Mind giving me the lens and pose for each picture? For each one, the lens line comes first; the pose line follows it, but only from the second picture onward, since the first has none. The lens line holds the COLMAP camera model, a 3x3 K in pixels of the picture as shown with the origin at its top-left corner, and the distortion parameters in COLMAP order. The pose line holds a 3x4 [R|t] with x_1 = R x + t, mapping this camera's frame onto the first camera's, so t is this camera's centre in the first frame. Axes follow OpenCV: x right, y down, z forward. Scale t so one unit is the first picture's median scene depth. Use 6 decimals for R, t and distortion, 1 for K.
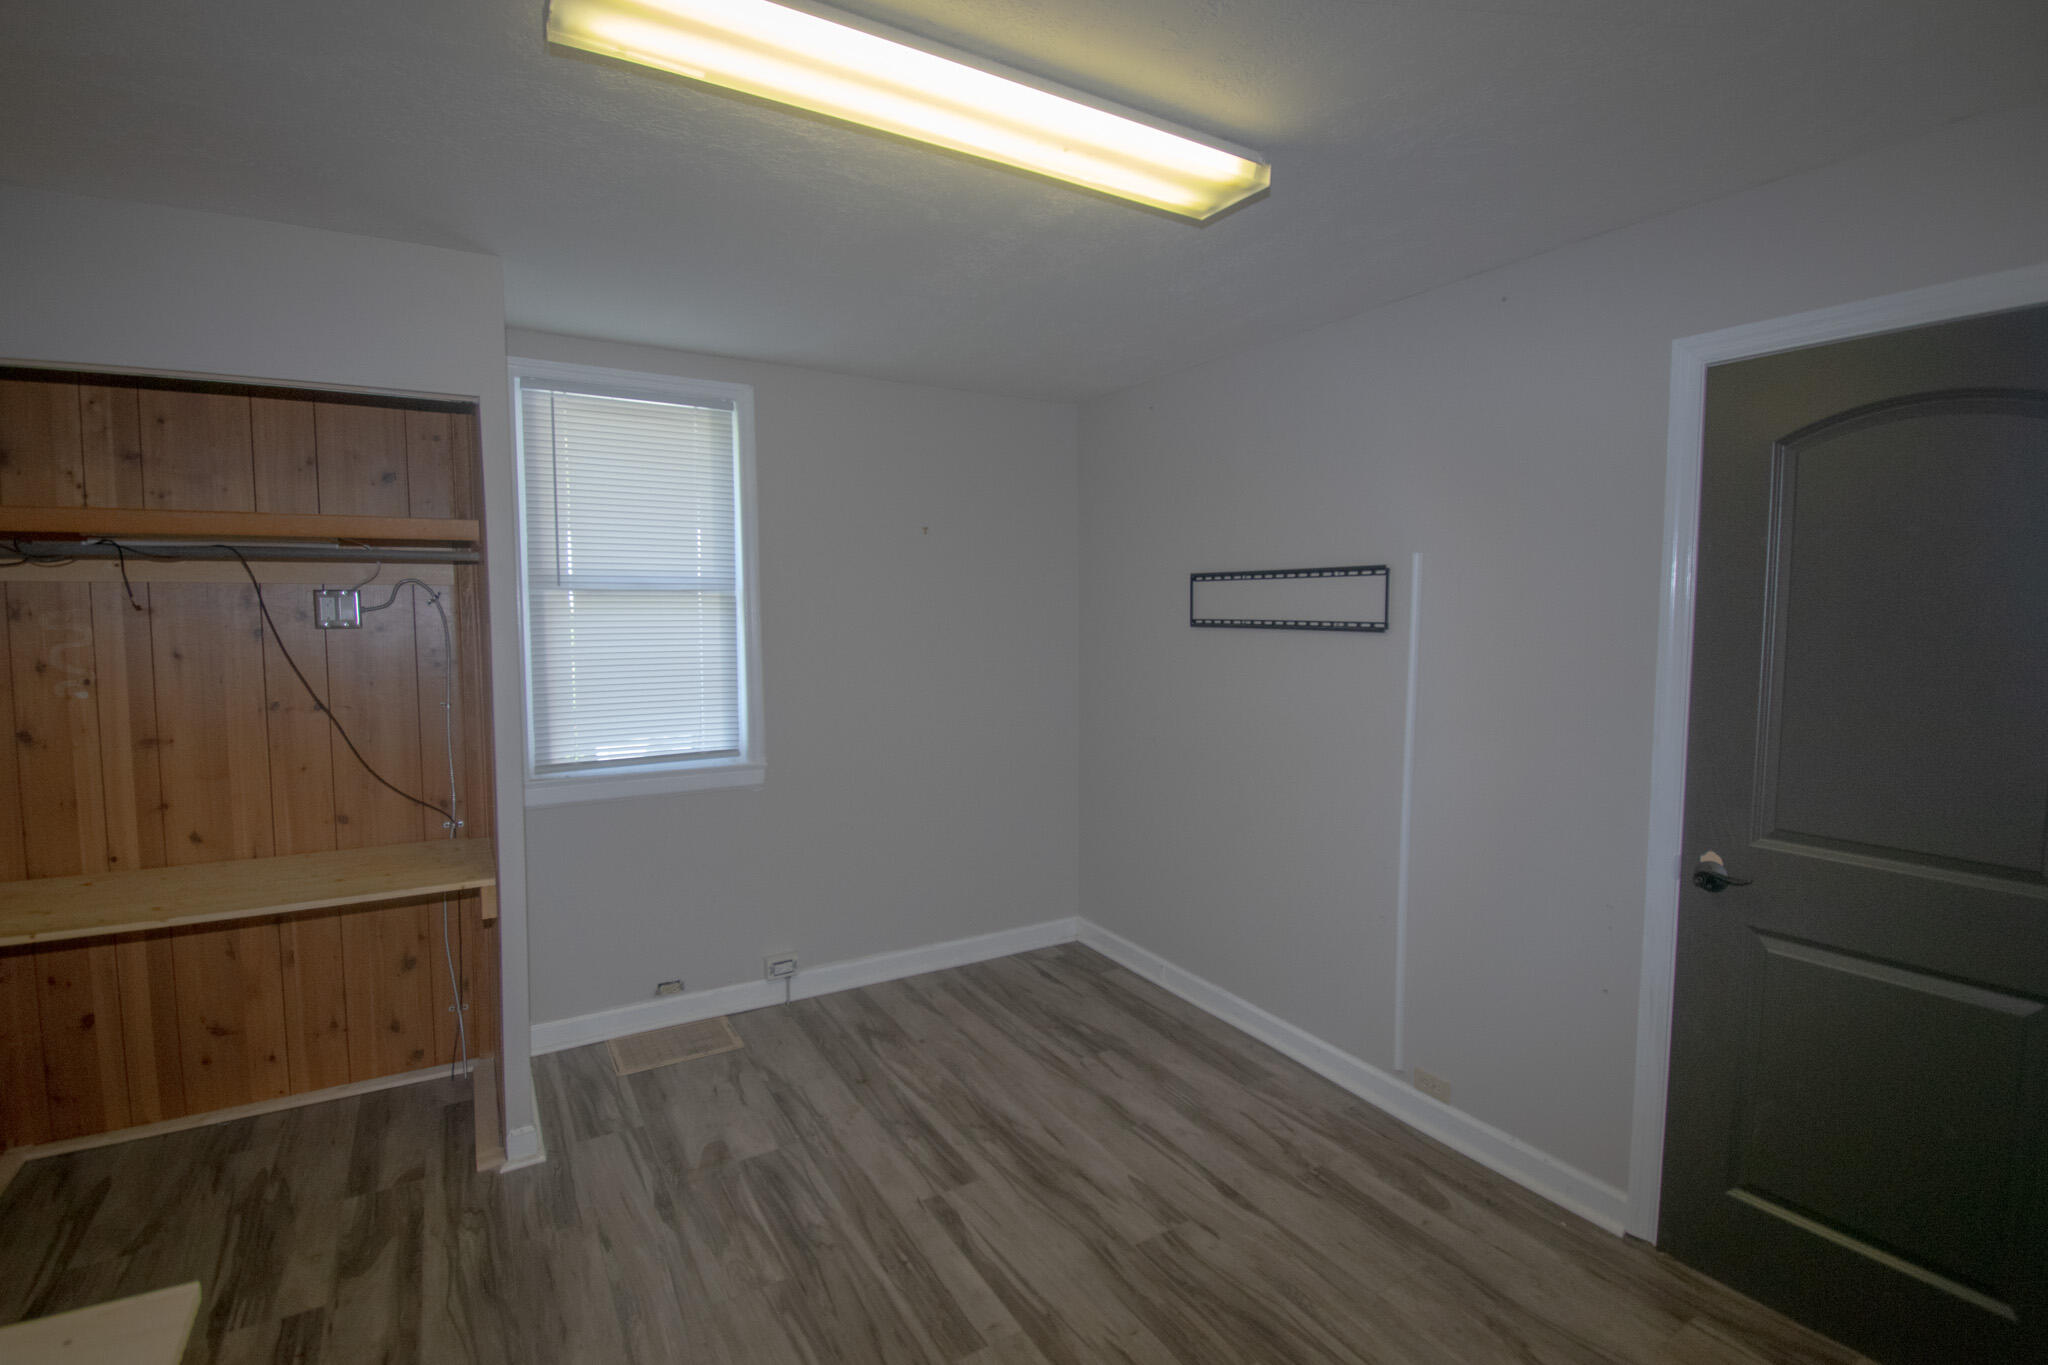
lens RADIAL K [[930.9, 0, 1028.6], [0, 930.9, 684.2], [0, 0, 1]] dist [0.001119, -0.014546]
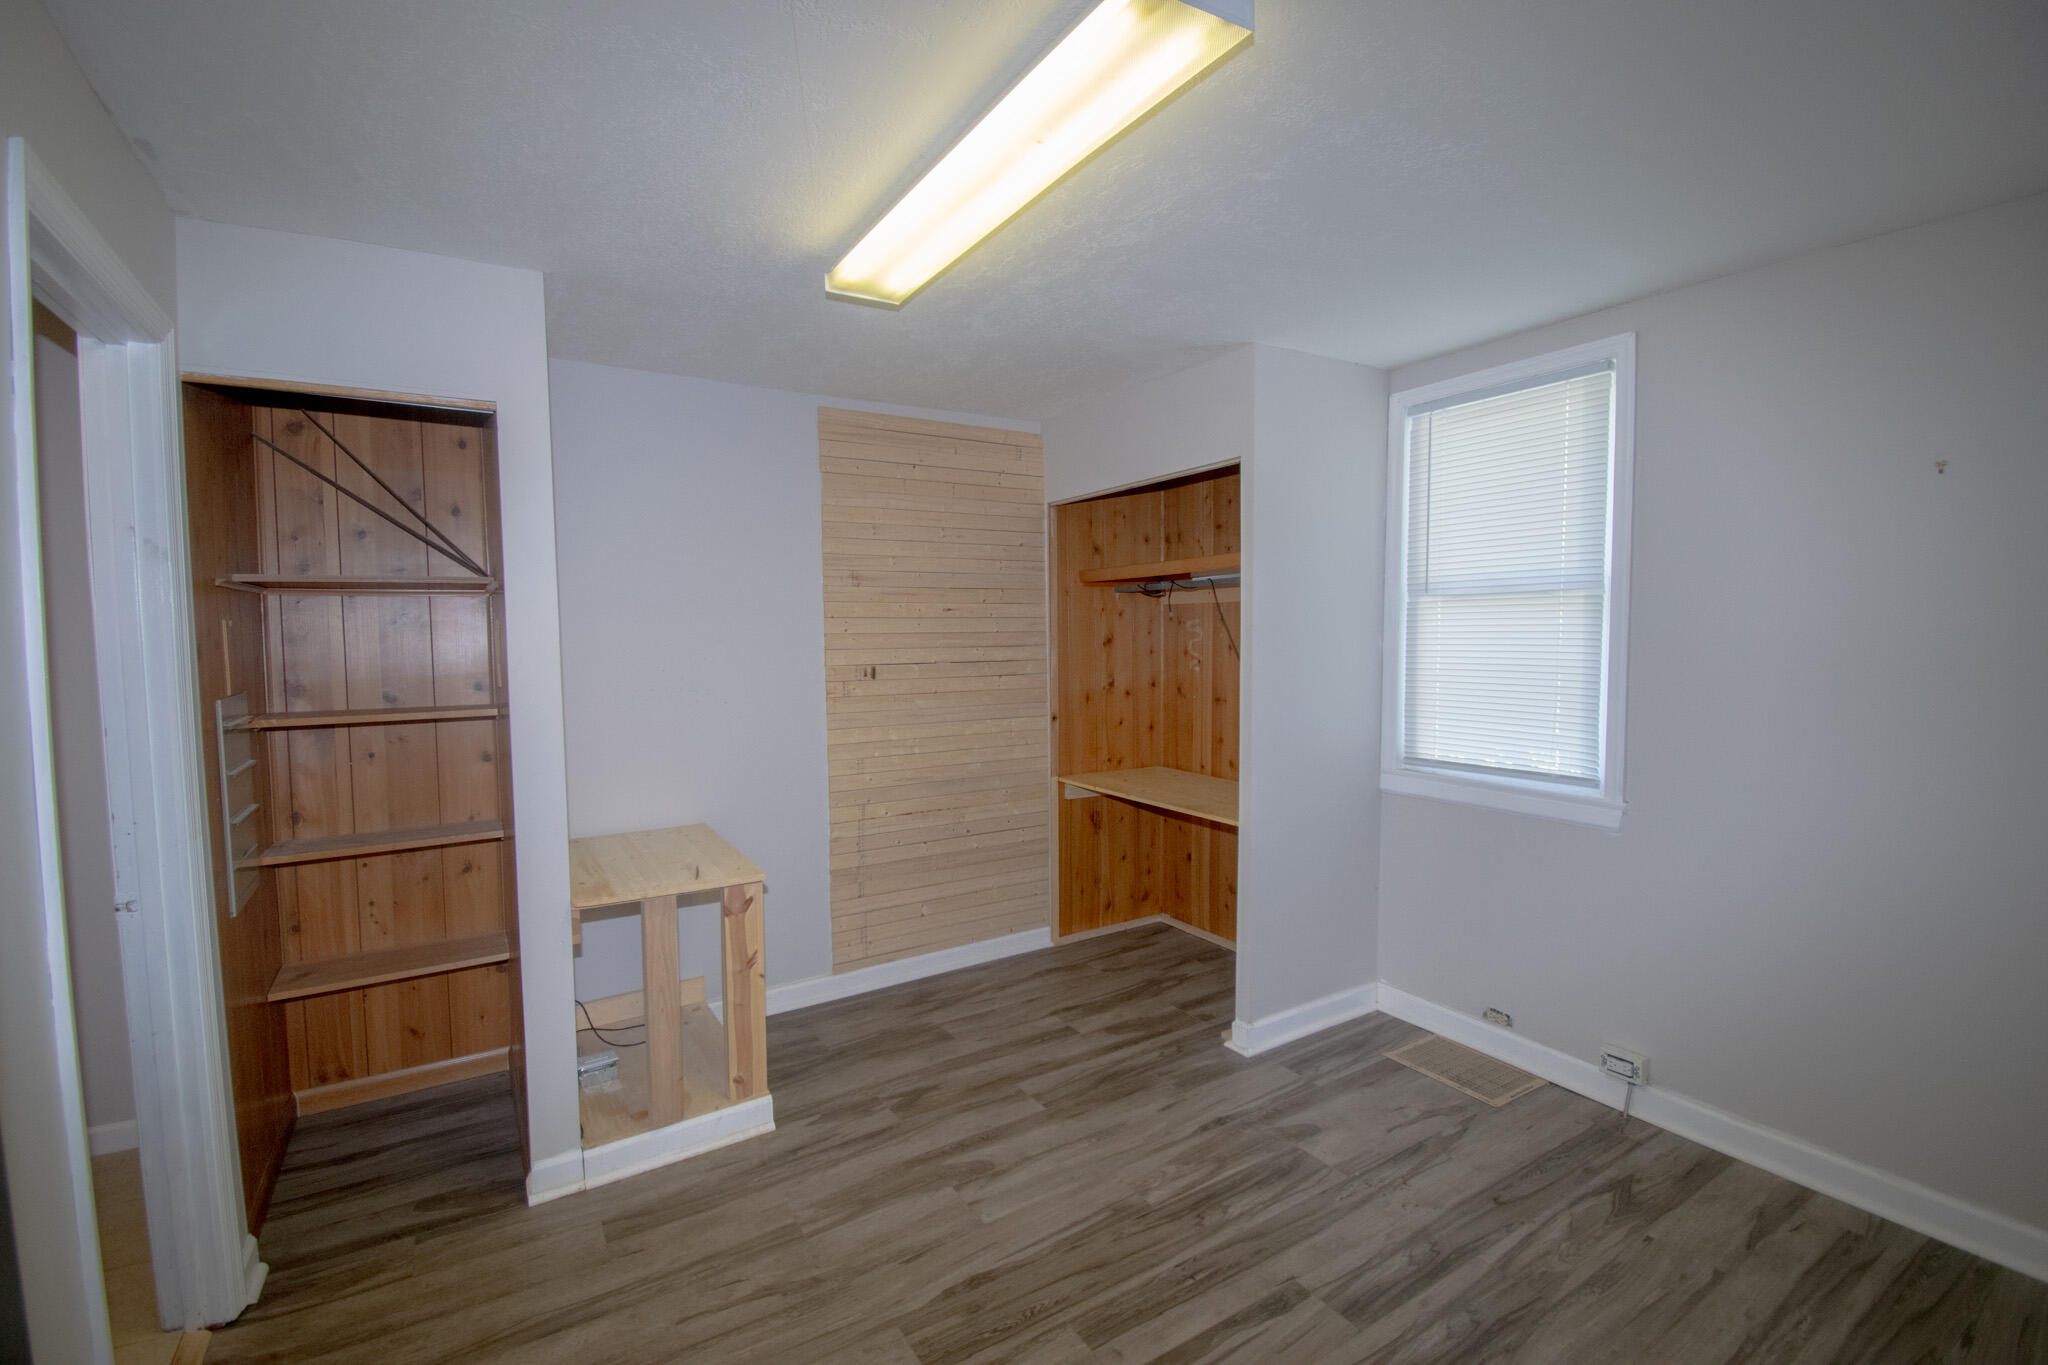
lens RADIAL K [[905.1, 0, 1024.0], [0, 905.1, 682.5], [0, 0, 1]] dist [0.025084, -0.030225]
pose [[0.006572, 0.060731, -0.998133, 0.630821], [-0.064601, 0.996095, 0.060182, -0.041607], [0.997890, 0.064085, 0.010469, 0.616343]]
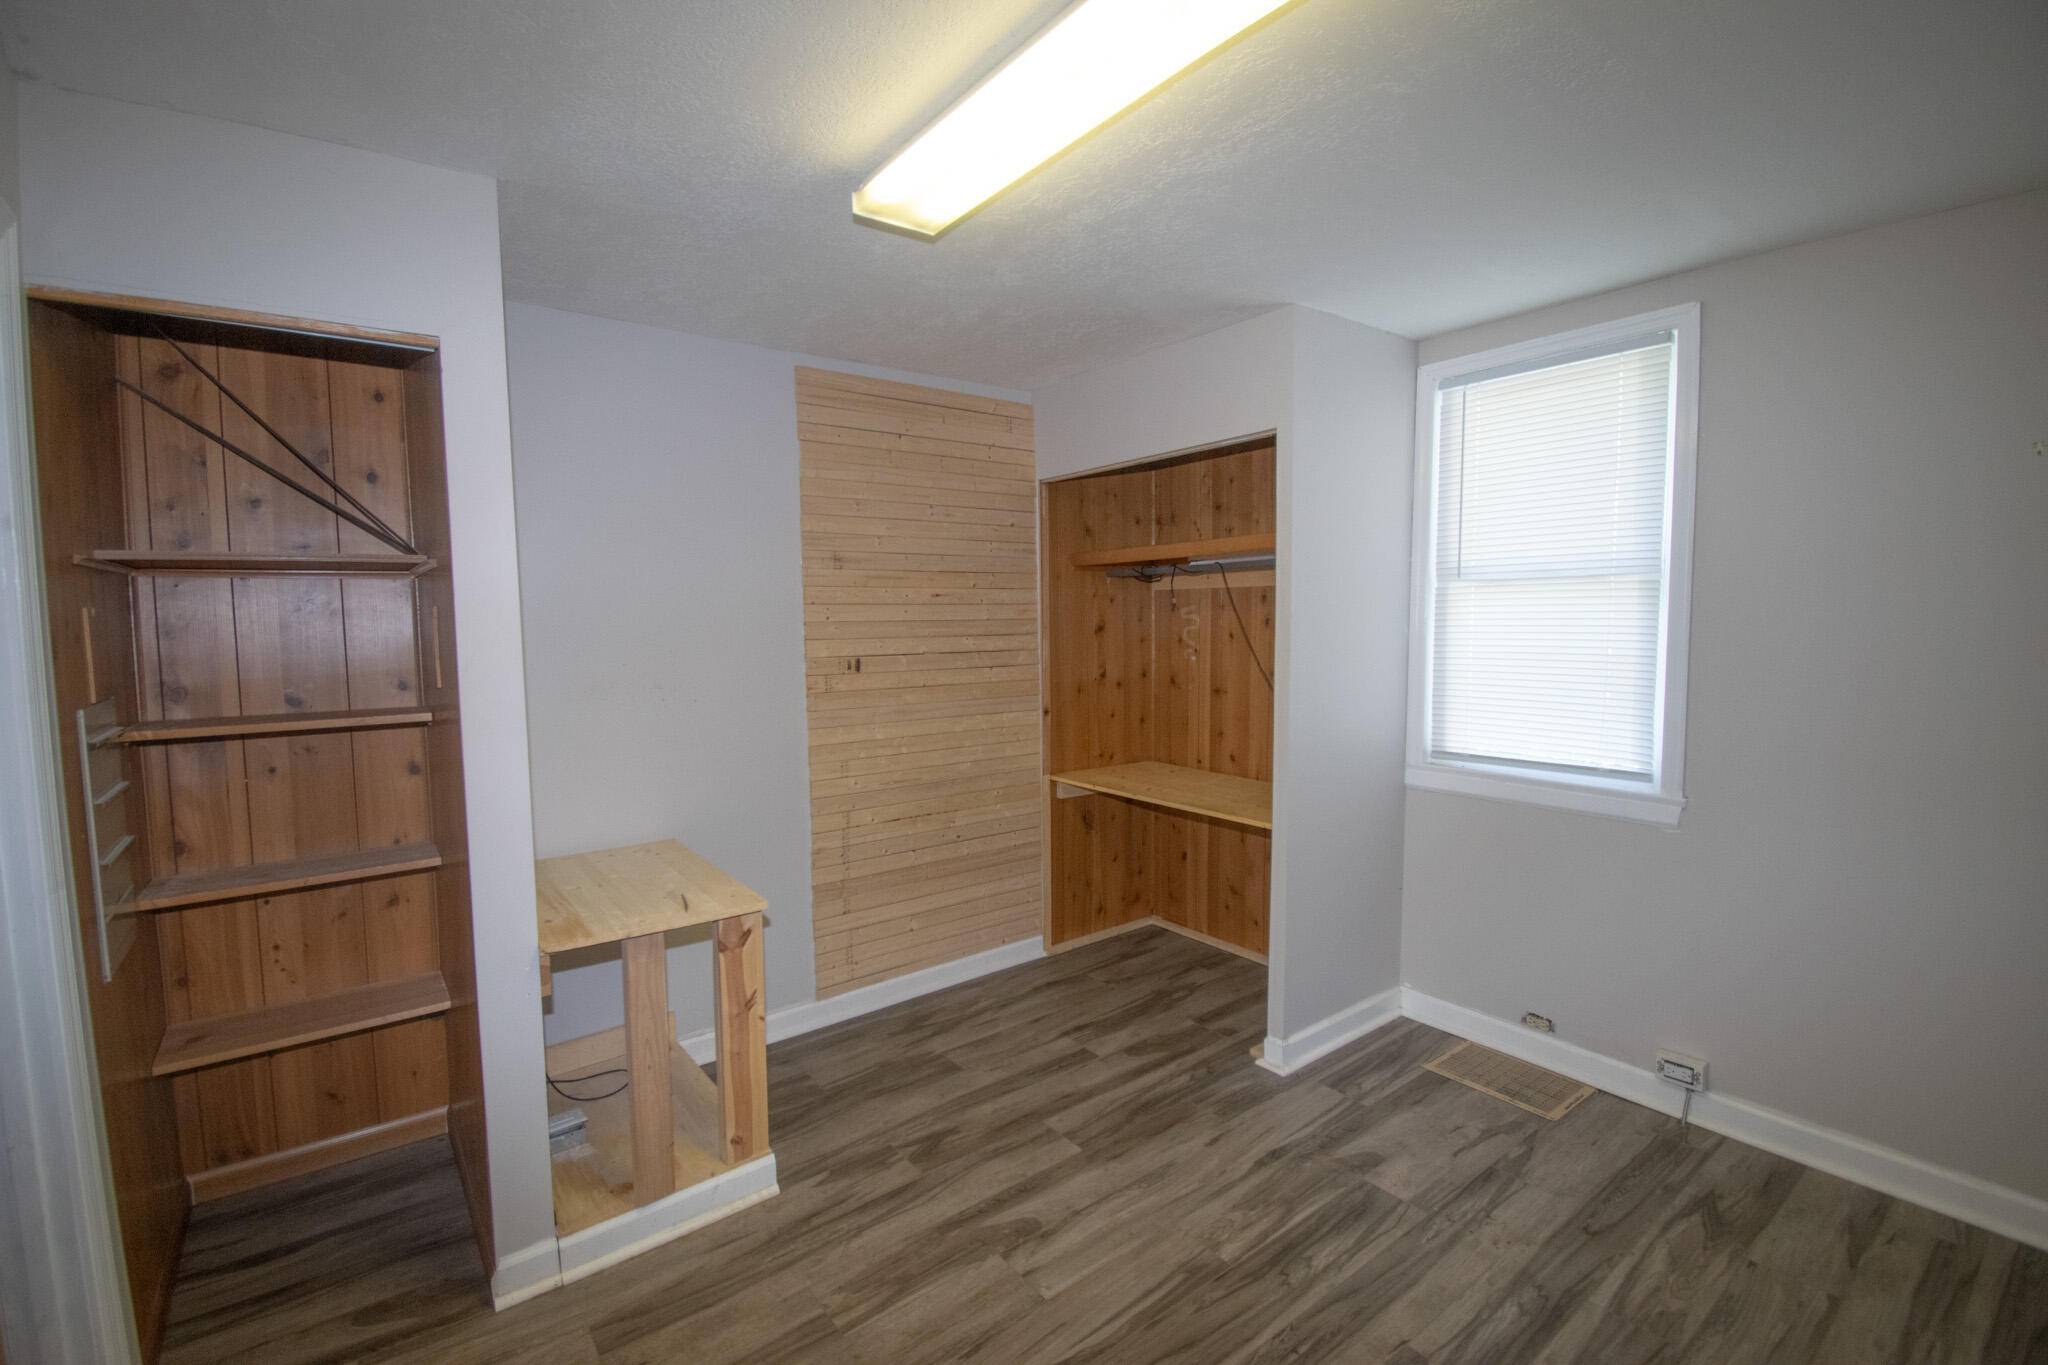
lens RADIAL K [[905.1, 0, 1024.0], [0, 905.1, 682.5], [0, 0, 1]] dist [0.025084, -0.030225]
pose [[0.101454, 0.075311, -0.991986, 0.510063], [-0.063192, 0.995605, 0.069123, -0.035254], [0.992831, 0.055672, 0.105767, 0.497658]]
